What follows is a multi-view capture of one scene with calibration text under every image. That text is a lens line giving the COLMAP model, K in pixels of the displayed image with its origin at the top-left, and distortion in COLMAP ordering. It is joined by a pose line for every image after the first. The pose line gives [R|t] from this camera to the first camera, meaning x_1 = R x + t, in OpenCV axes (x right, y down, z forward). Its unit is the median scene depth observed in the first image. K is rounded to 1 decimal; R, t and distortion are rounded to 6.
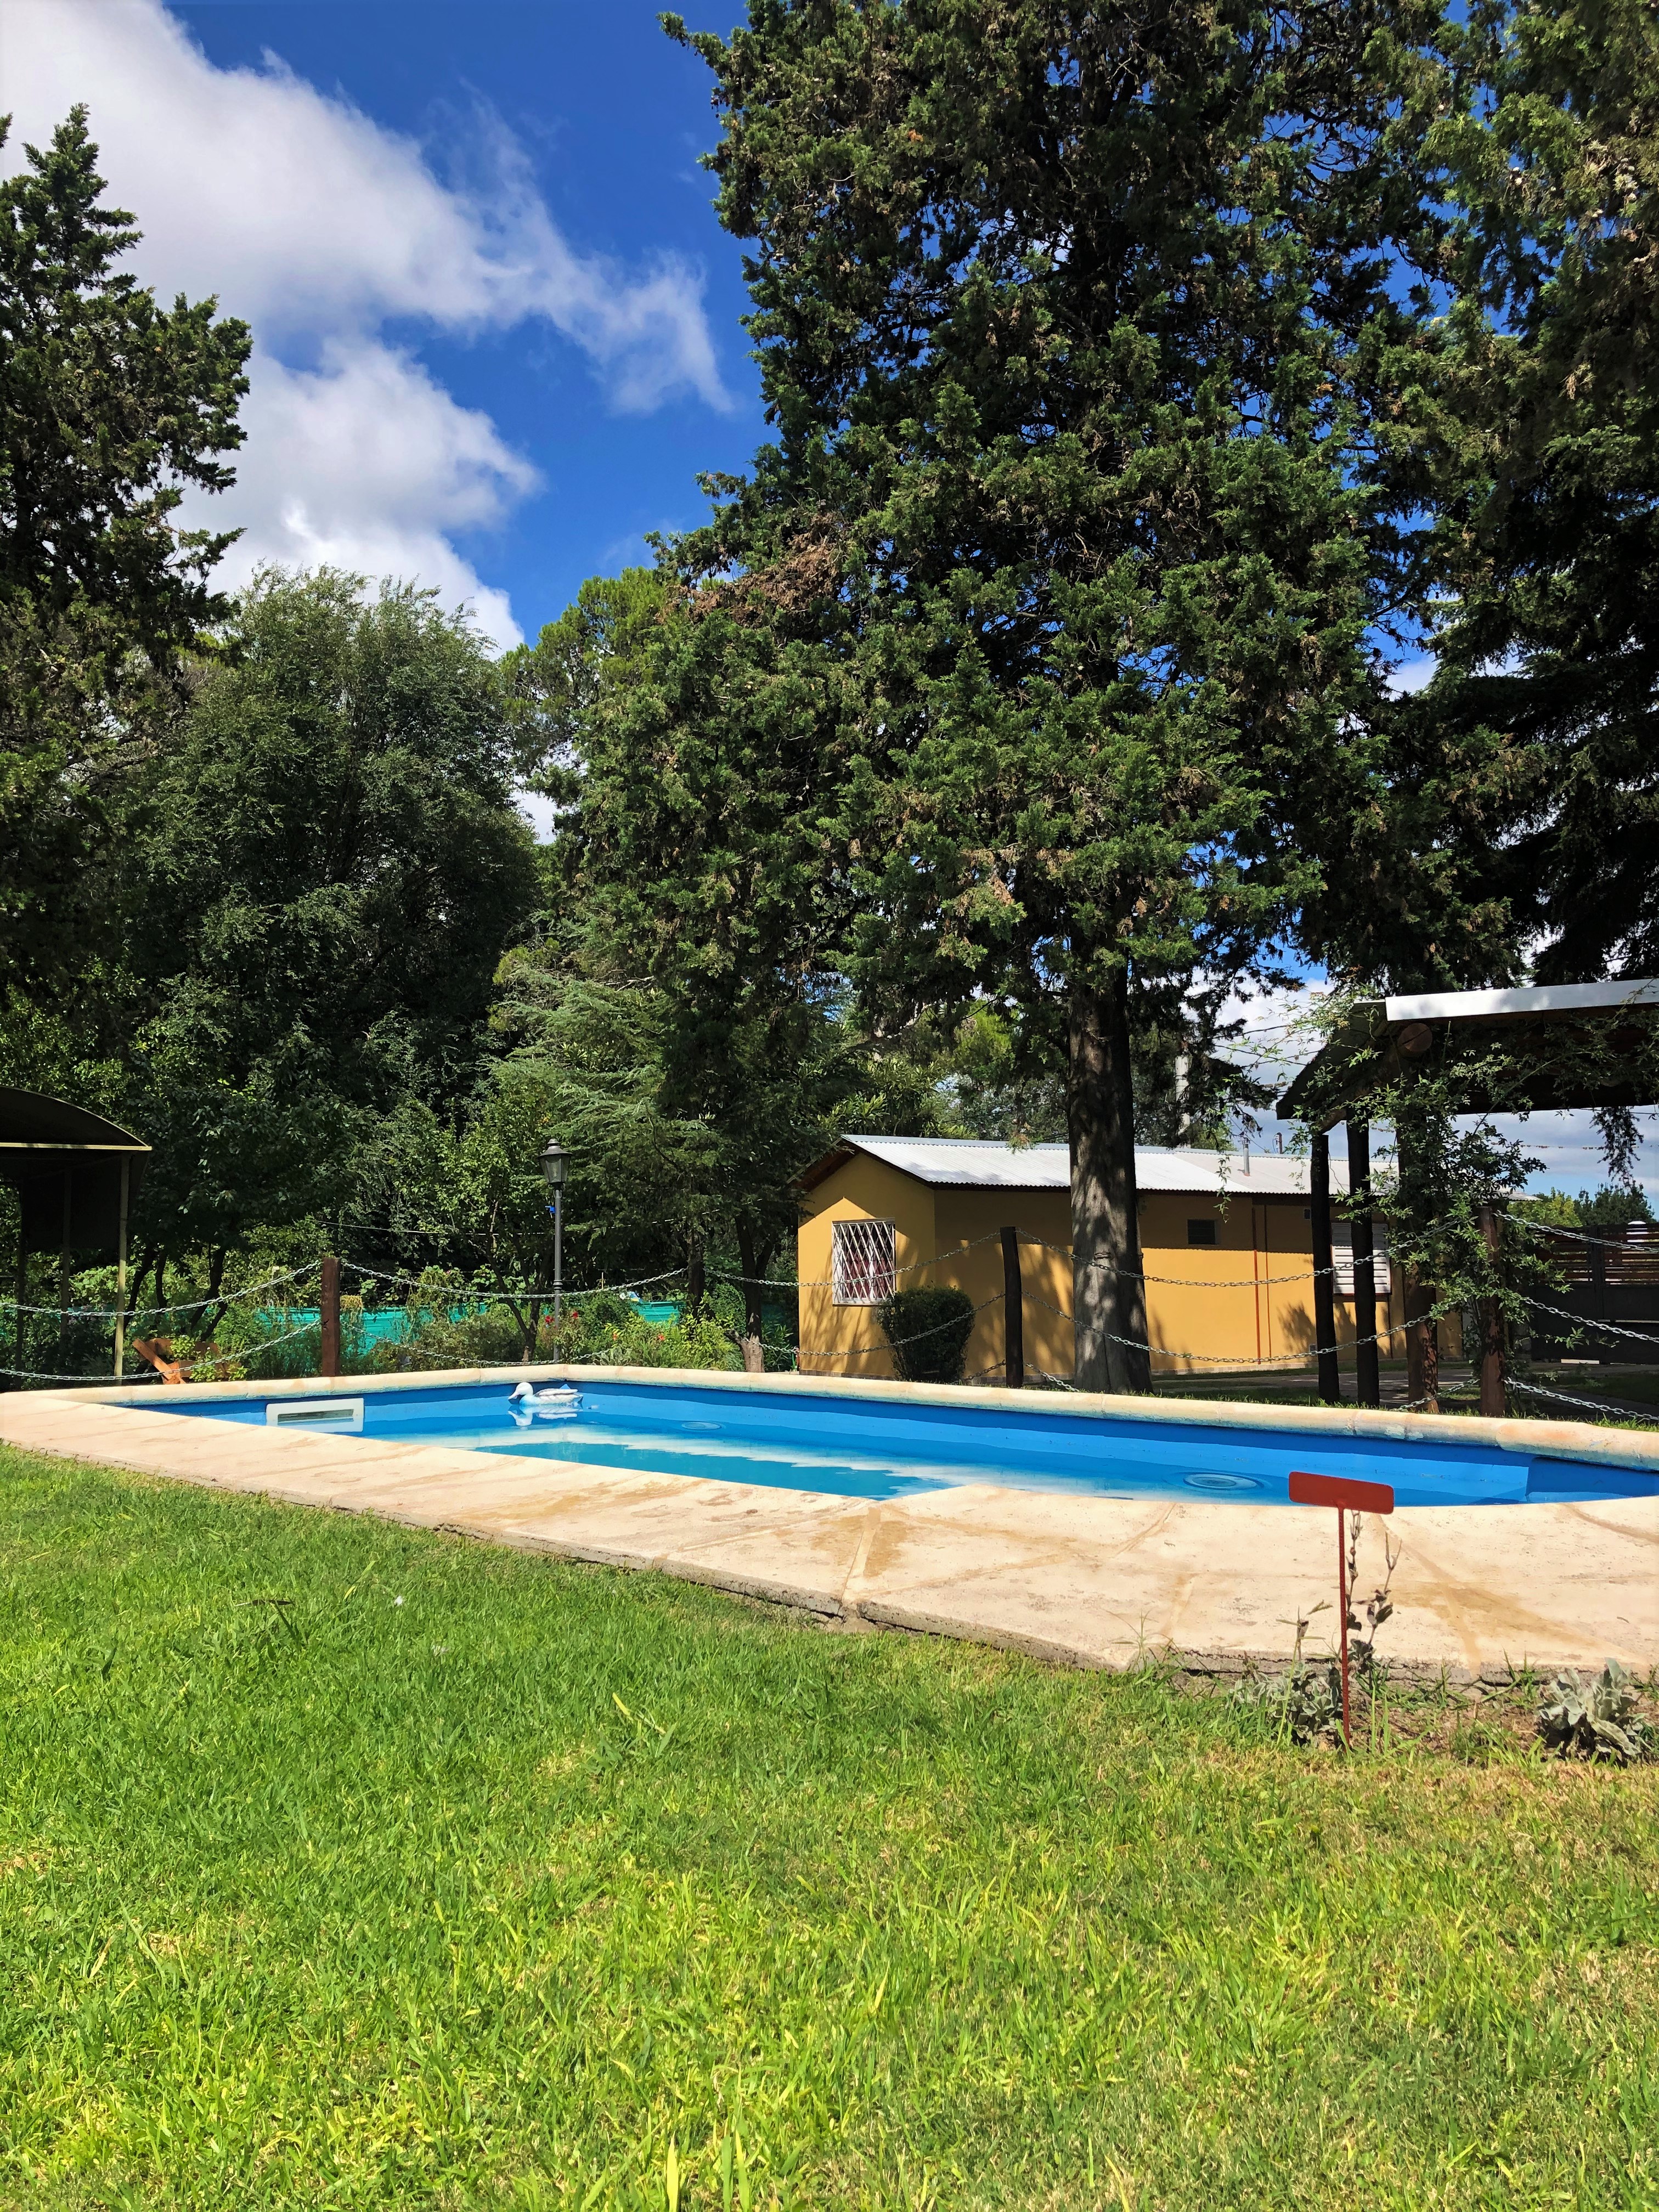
lens RADIAL K [[1808.0, 0, 825.8], [0, 1808.0, 1107.8], [0, 0, 1]] dist [0.036847, -0.027368]
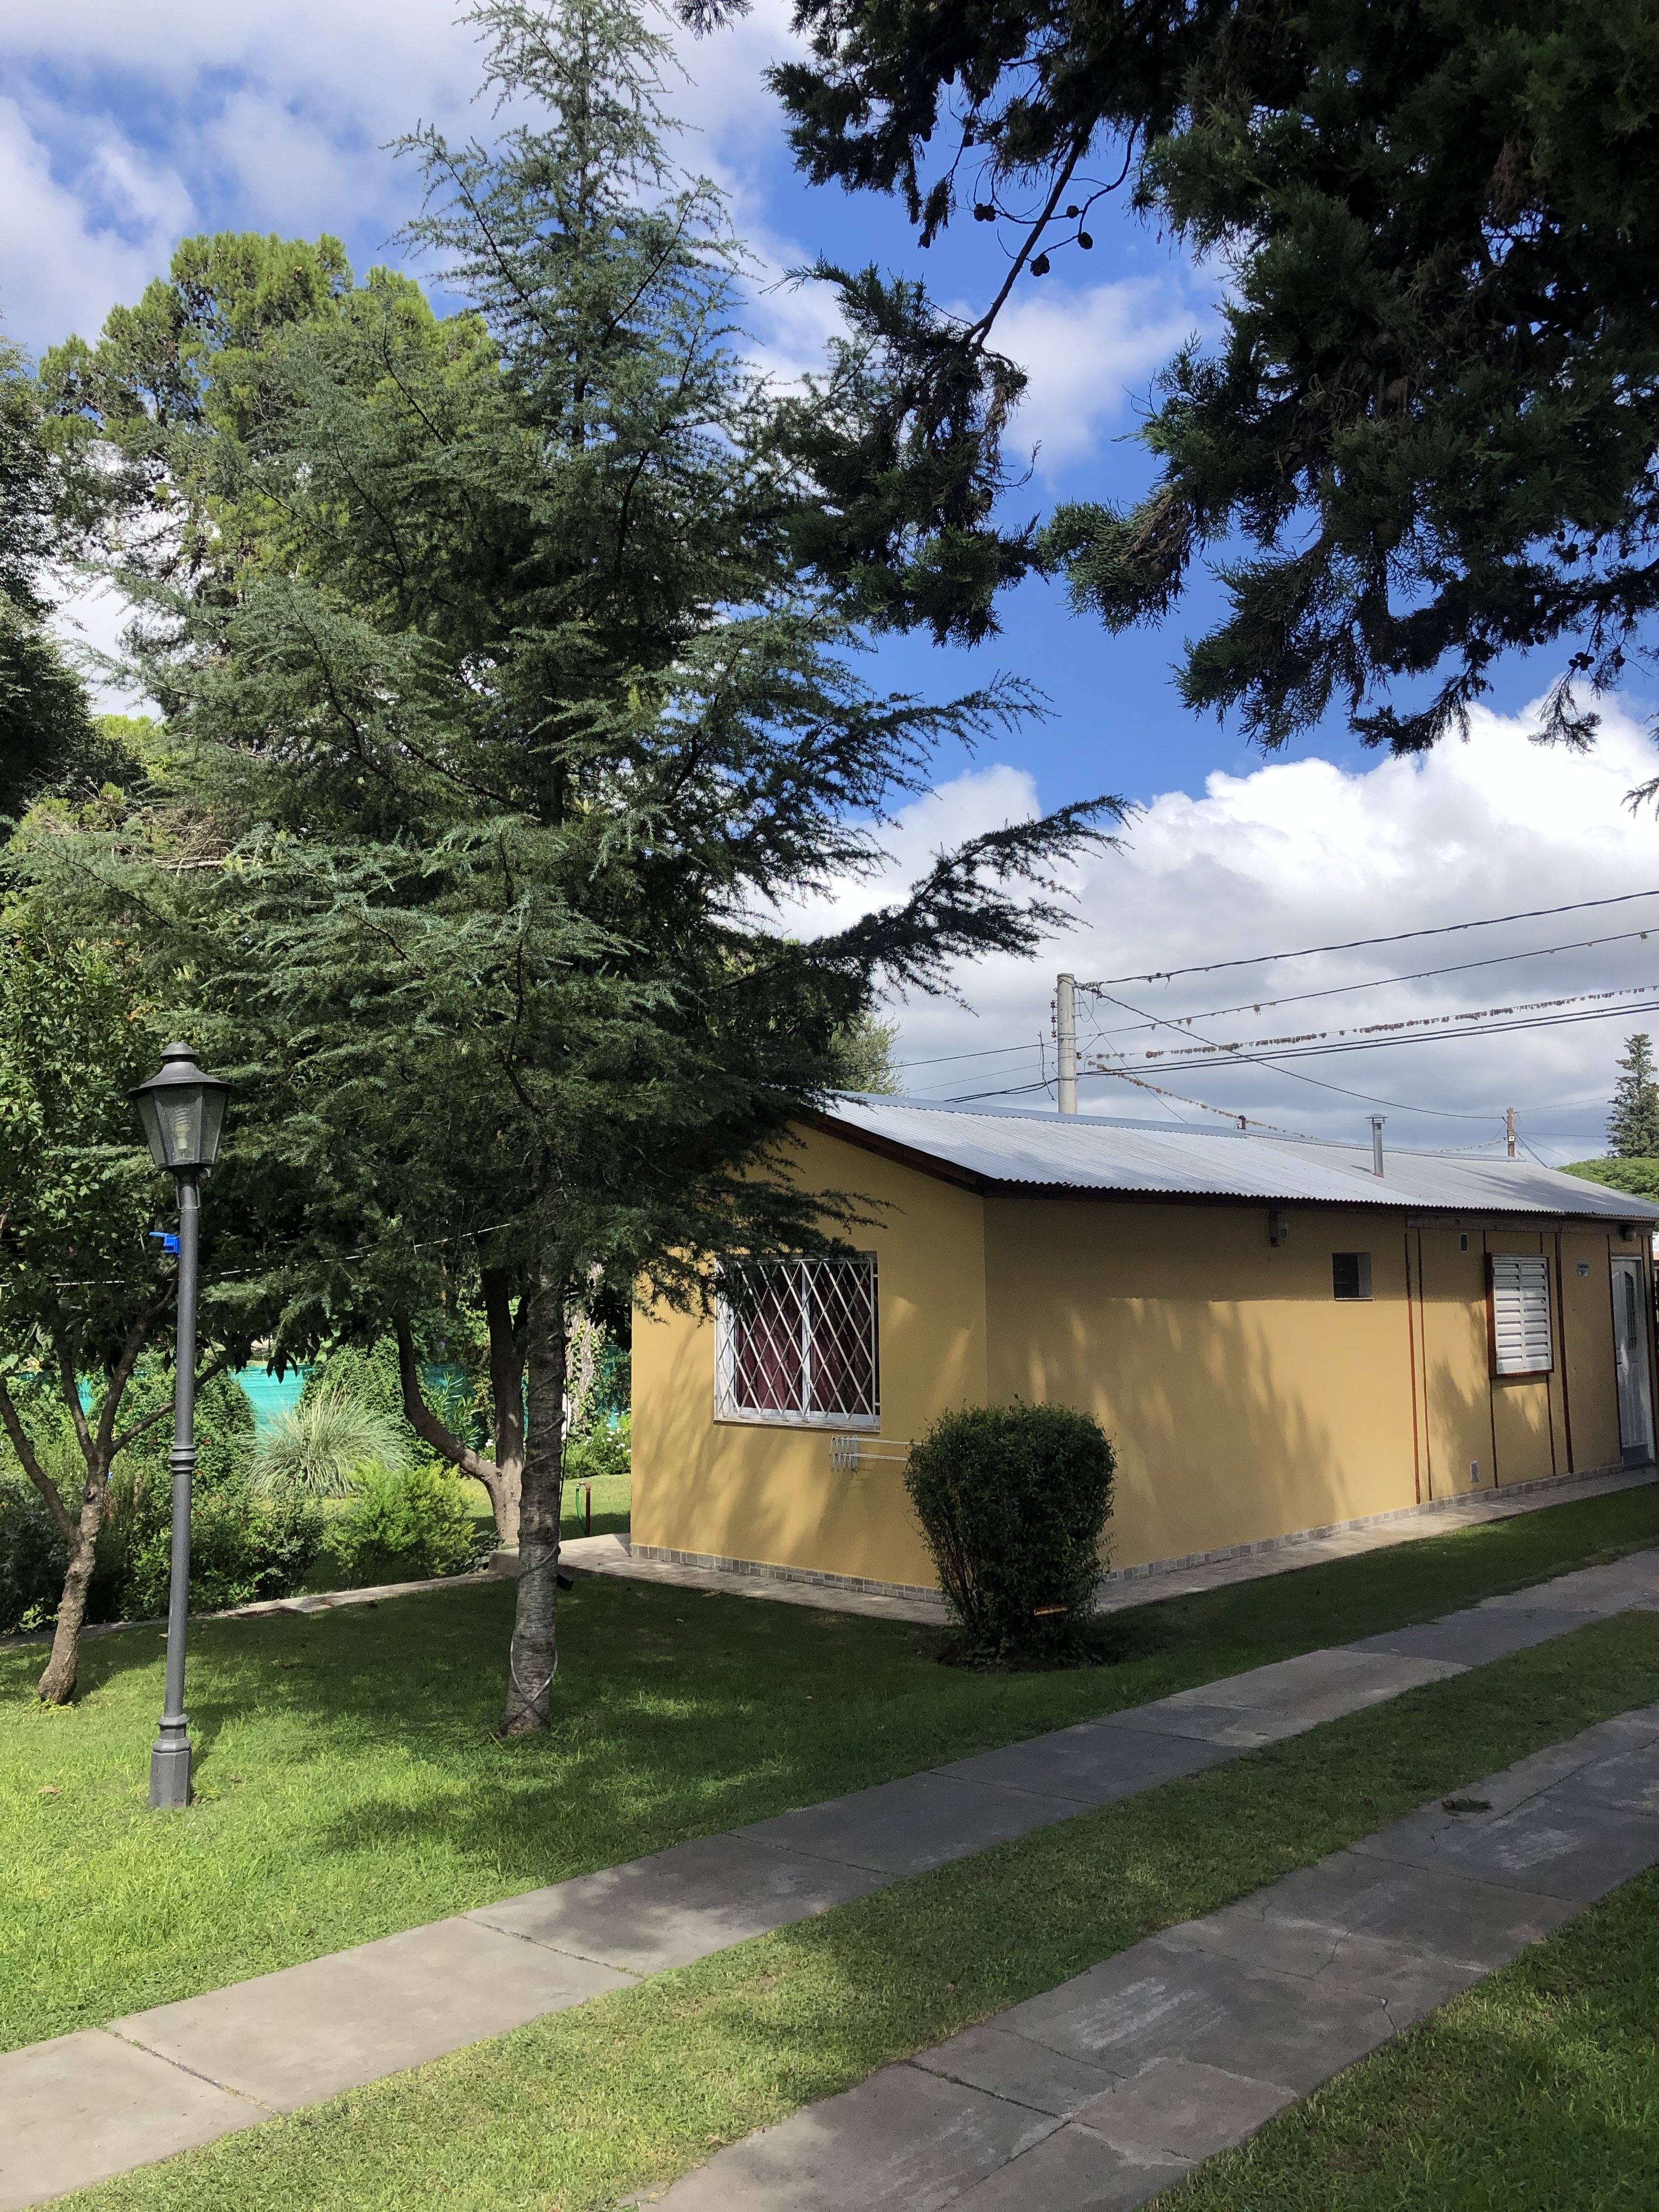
lens RADIAL K [[1808.0, 0, 837.0], [0, 1808.0, 1100.9], [0, 0, 1]] dist [0.036847, -0.027368]
pose [[0.970887, 0.021318, 0.238587, -0.108162], [-0.020278, 0.999771, -0.006810, 0.028106], [-0.238678, 0.001774, 0.971097, 0.616209]]
